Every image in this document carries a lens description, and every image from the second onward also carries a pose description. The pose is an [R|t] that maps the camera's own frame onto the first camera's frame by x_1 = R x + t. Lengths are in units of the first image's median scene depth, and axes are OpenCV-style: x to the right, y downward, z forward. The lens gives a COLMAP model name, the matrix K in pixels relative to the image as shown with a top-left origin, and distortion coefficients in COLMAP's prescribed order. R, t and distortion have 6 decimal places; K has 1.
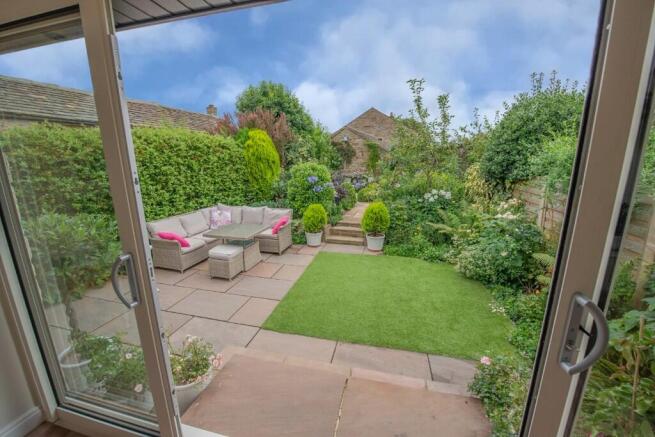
lens RADIAL K [[262.8, 0, 327.9], [0, 262.8, 219.3], [0, 0, 1]] dist [-0.014608, -0.001927]
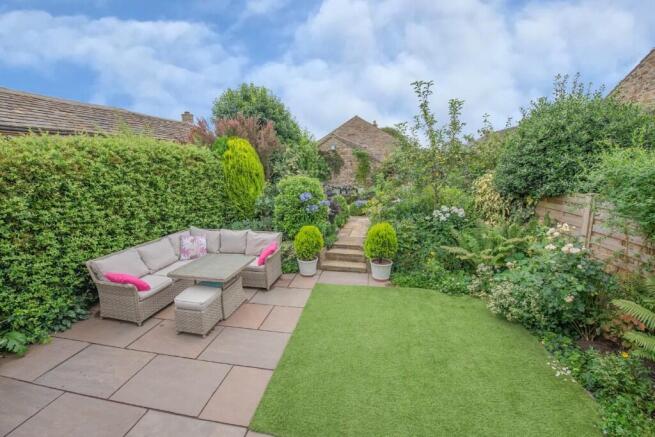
lens RADIAL K [[262.8, 0, 328.0], [0, 262.8, 218.7], [0, 0, 1]] dist [-0.014608, -0.001927]
pose [[0.997541, -0.019834, 0.067226, -0.044192], [0.021882, 0.999314, -0.029863, -0.055113], [-0.066587, 0.031261, 0.997291, 0.156693]]
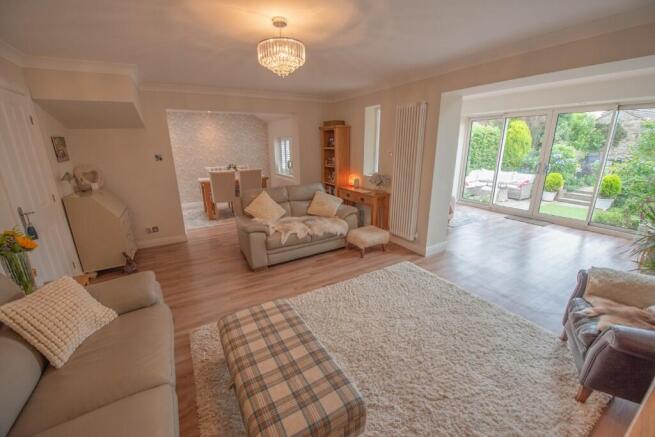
lens RADIAL K [[262.8, 0, 327.9], [0, 262.8, 217.3], [0, 0, 1]] dist [-0.014608, -0.001927]
pose [[0.692595, 0.195674, -0.694280, 0.130224], [-0.152803, 0.980459, 0.123899, 0.205342], [0.704957, 0.020276, 0.708960, -0.943440]]
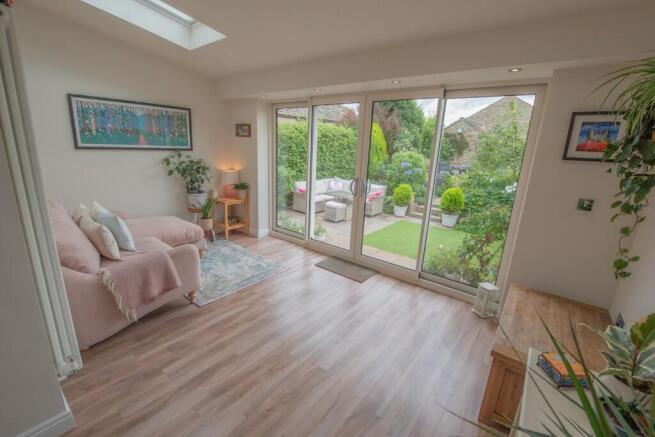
lens RADIAL K [[282.0, 0, 325.2], [0, 282.0, 218.2], [0, 0, 1]] dist [-0.014911, -0.001612]
pose [[0.905724, 0.154937, -0.394537, 0.169618], [-0.144780, 0.987901, 0.055588, 0.087639], [0.398376, 0.006774, 0.917197, -0.418409]]
